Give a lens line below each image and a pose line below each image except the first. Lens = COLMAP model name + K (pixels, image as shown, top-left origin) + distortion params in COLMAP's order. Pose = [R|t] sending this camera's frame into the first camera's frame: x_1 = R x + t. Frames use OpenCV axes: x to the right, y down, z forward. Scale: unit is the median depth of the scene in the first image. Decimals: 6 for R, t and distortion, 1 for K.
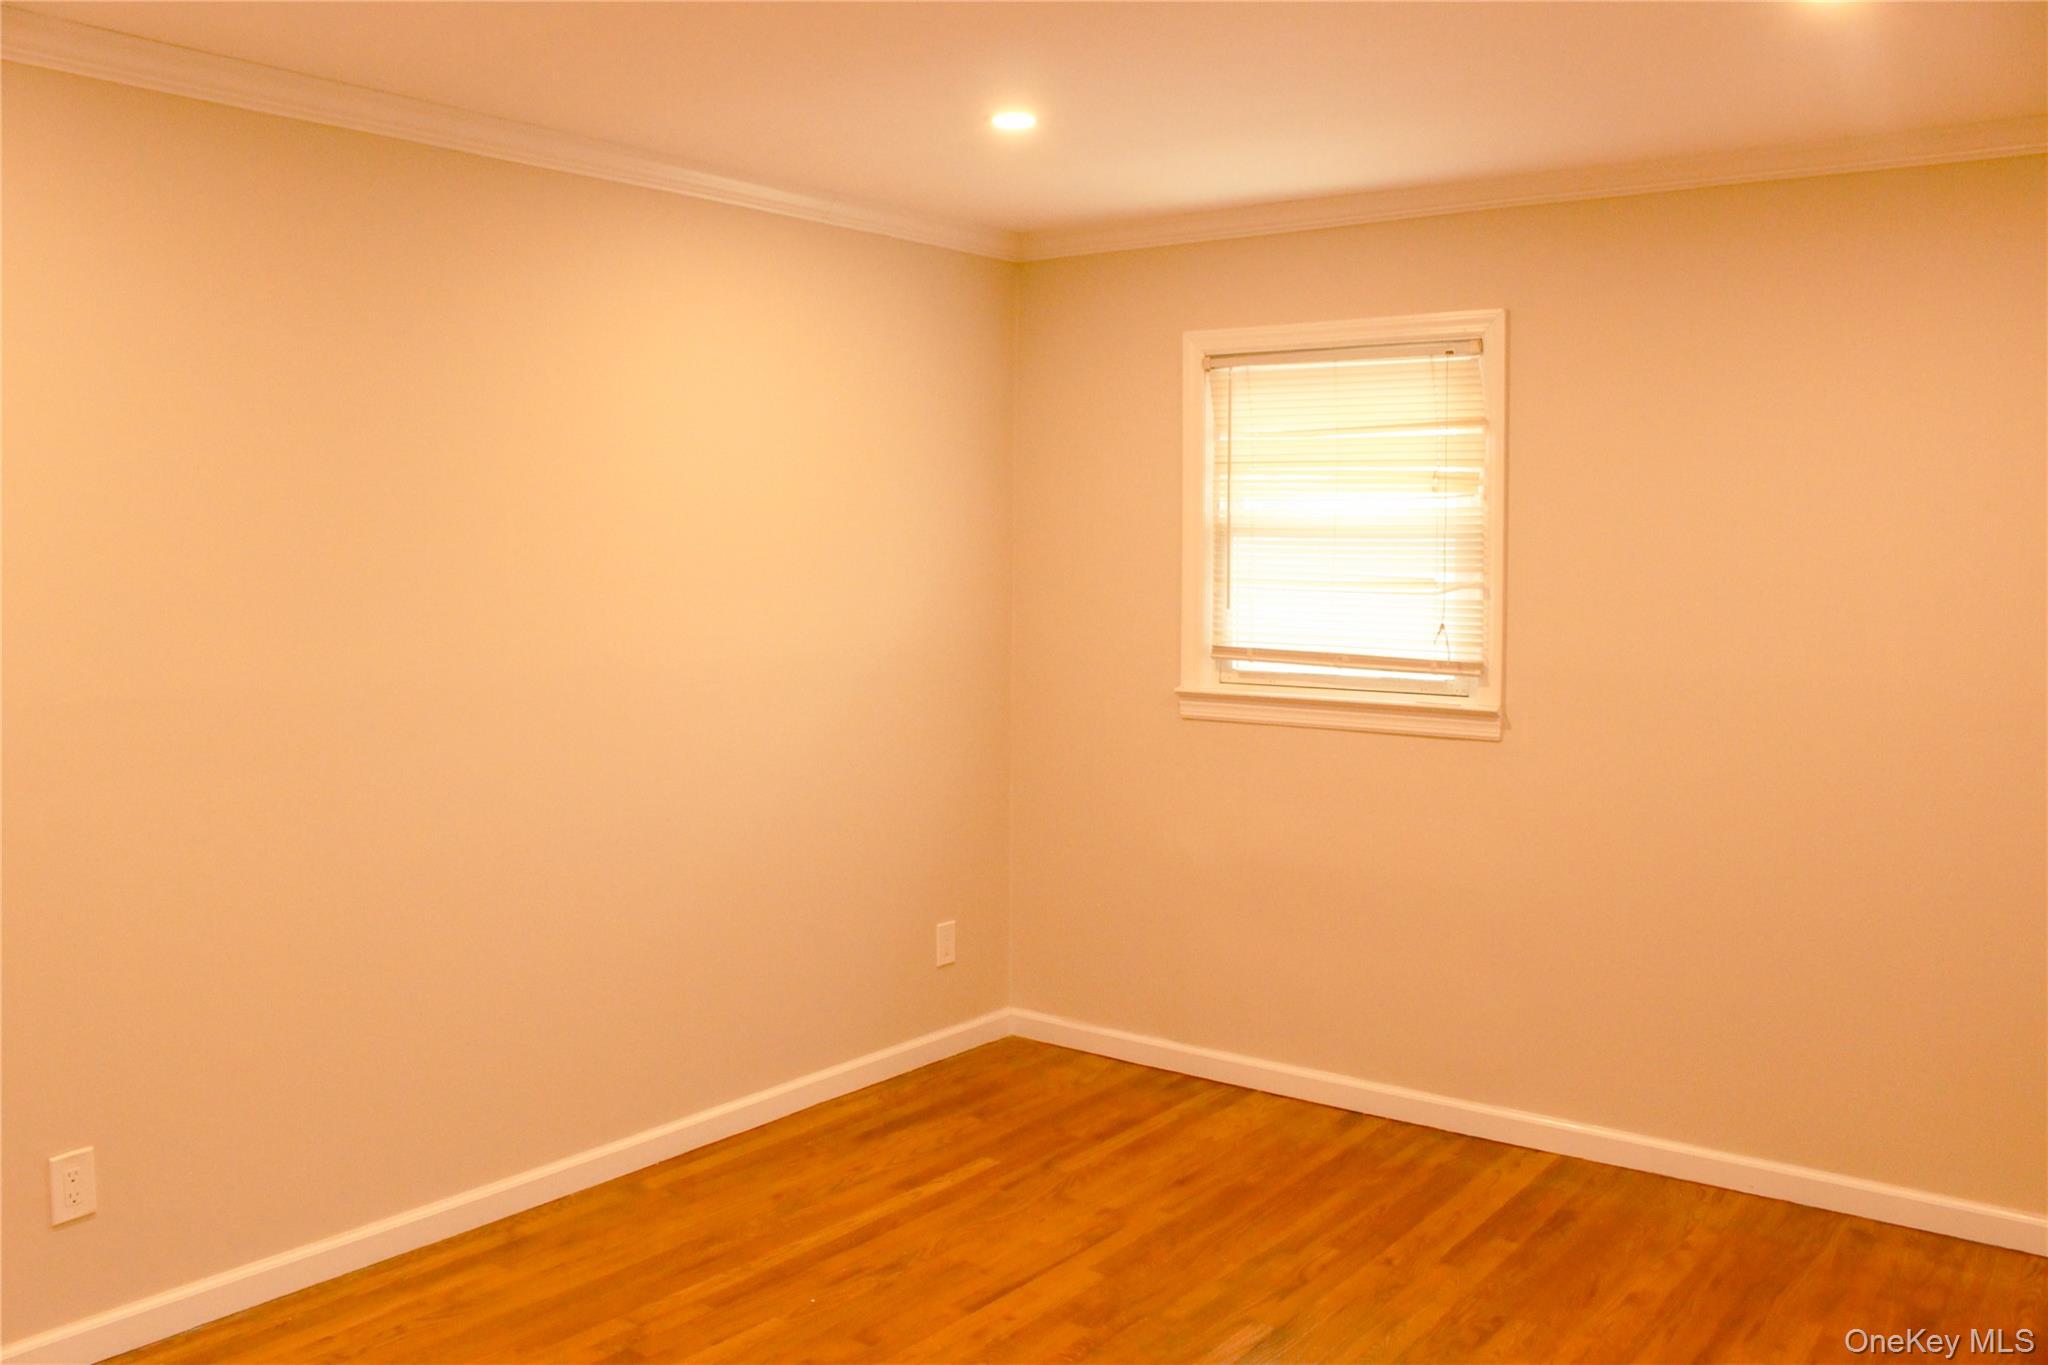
lens RADIAL K [[1805.3, 0, 1028.6], [0, 1805.3, 595.1], [0, 0, 1]] dist [-0.086698, 0.049610]
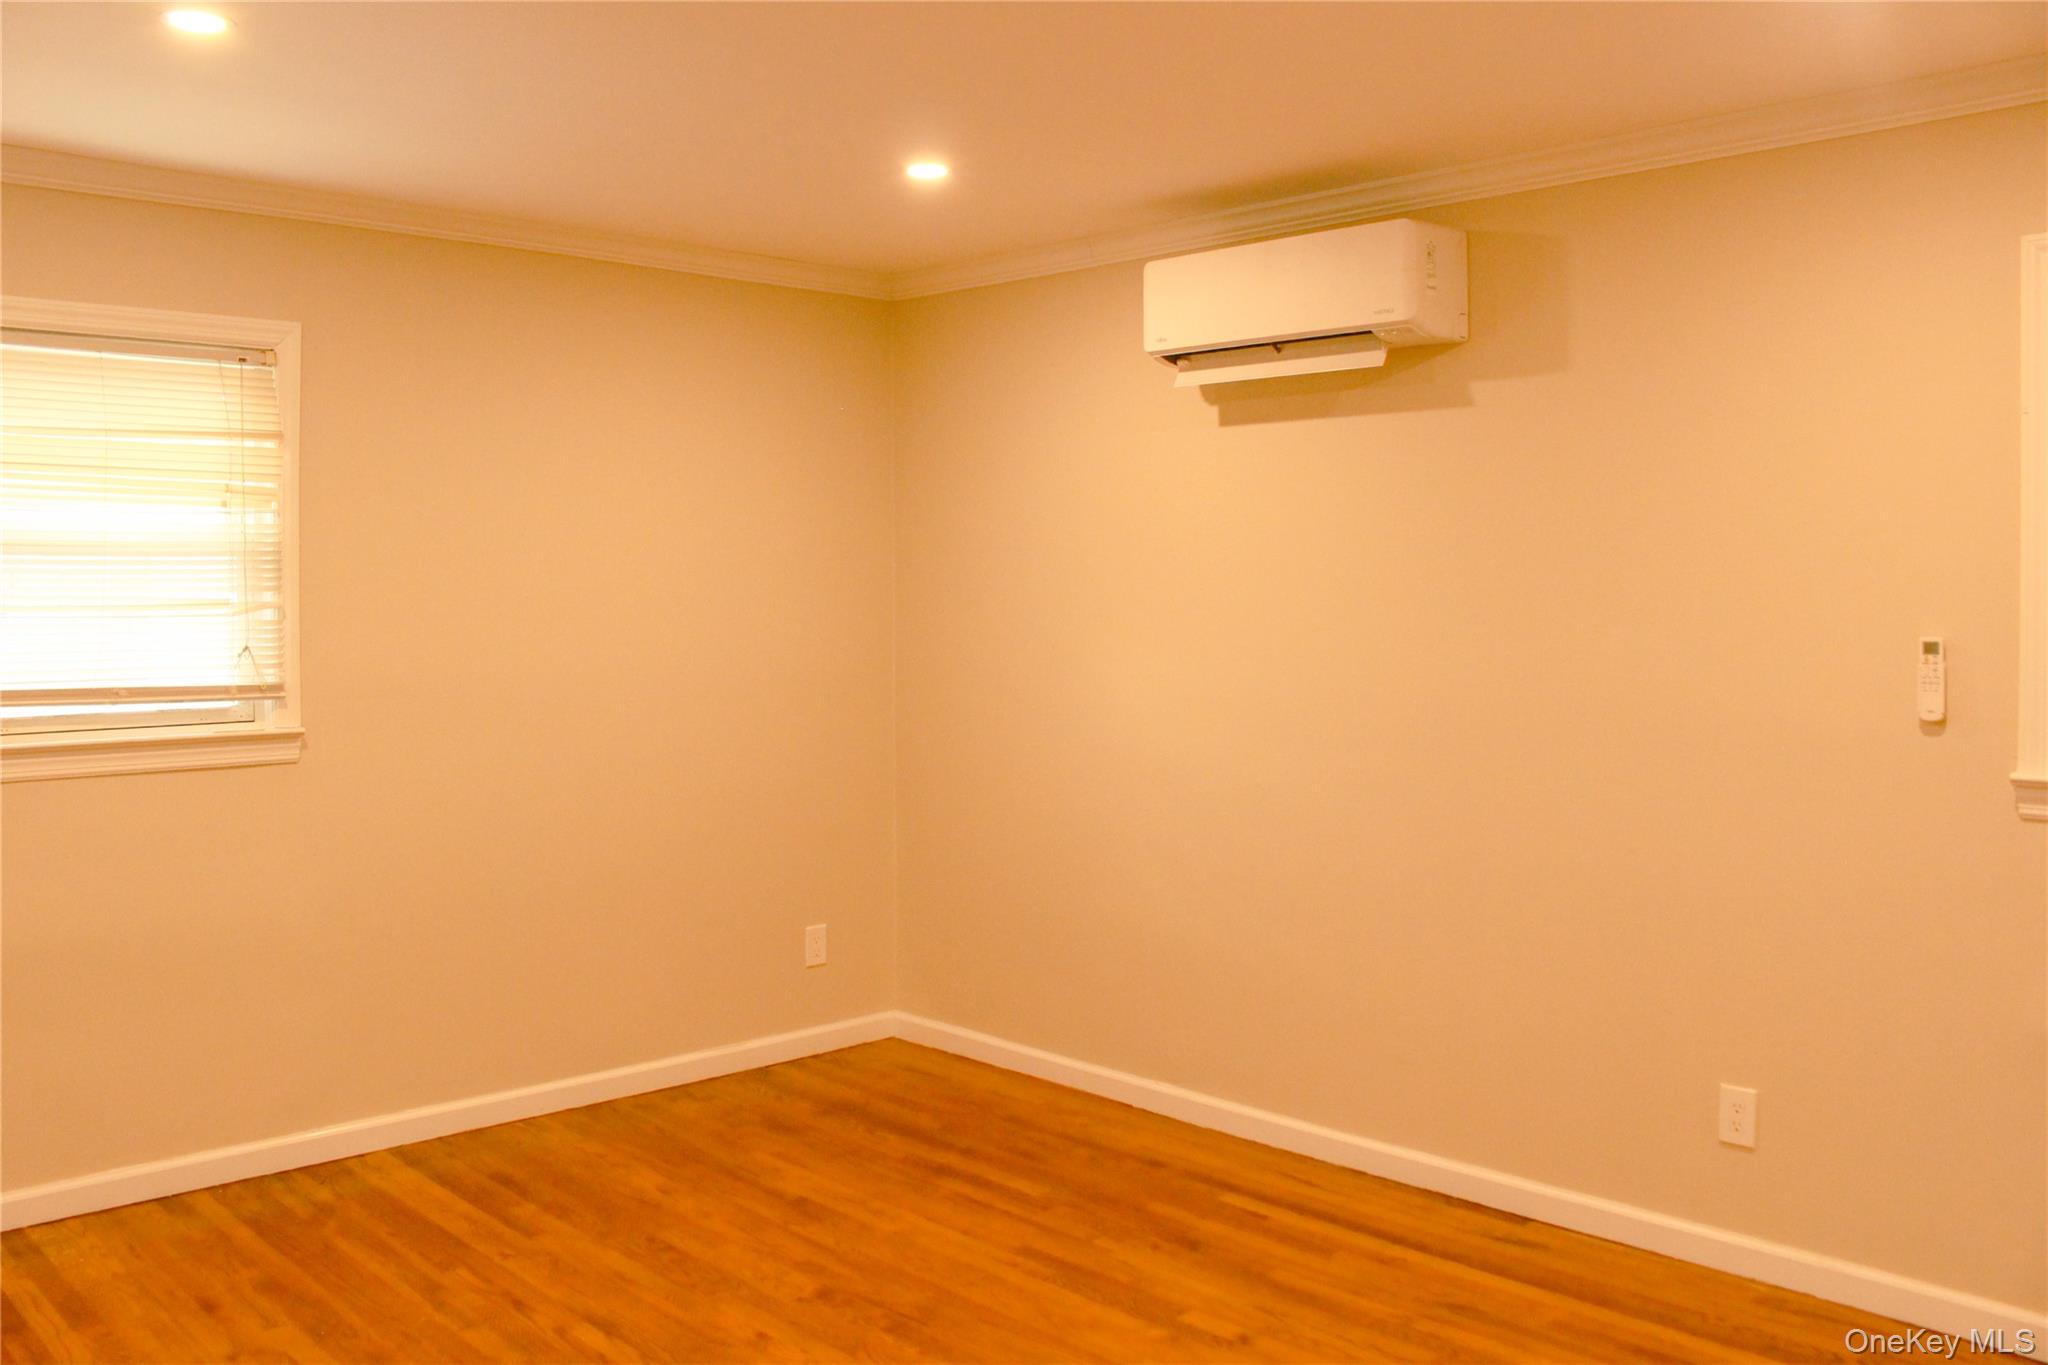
lens RADIAL K [[1755.0, 0, 1013.9], [0, 1755.0, 662.8], [0, 0, 1]] dist [-0.013662, 0.010509]
pose [[0.186848, -0.054637, 0.980868, -0.607540], [0.033549, 0.998225, 0.049213, -0.007183], [-0.981816, 0.023712, 0.188349, 0.430626]]
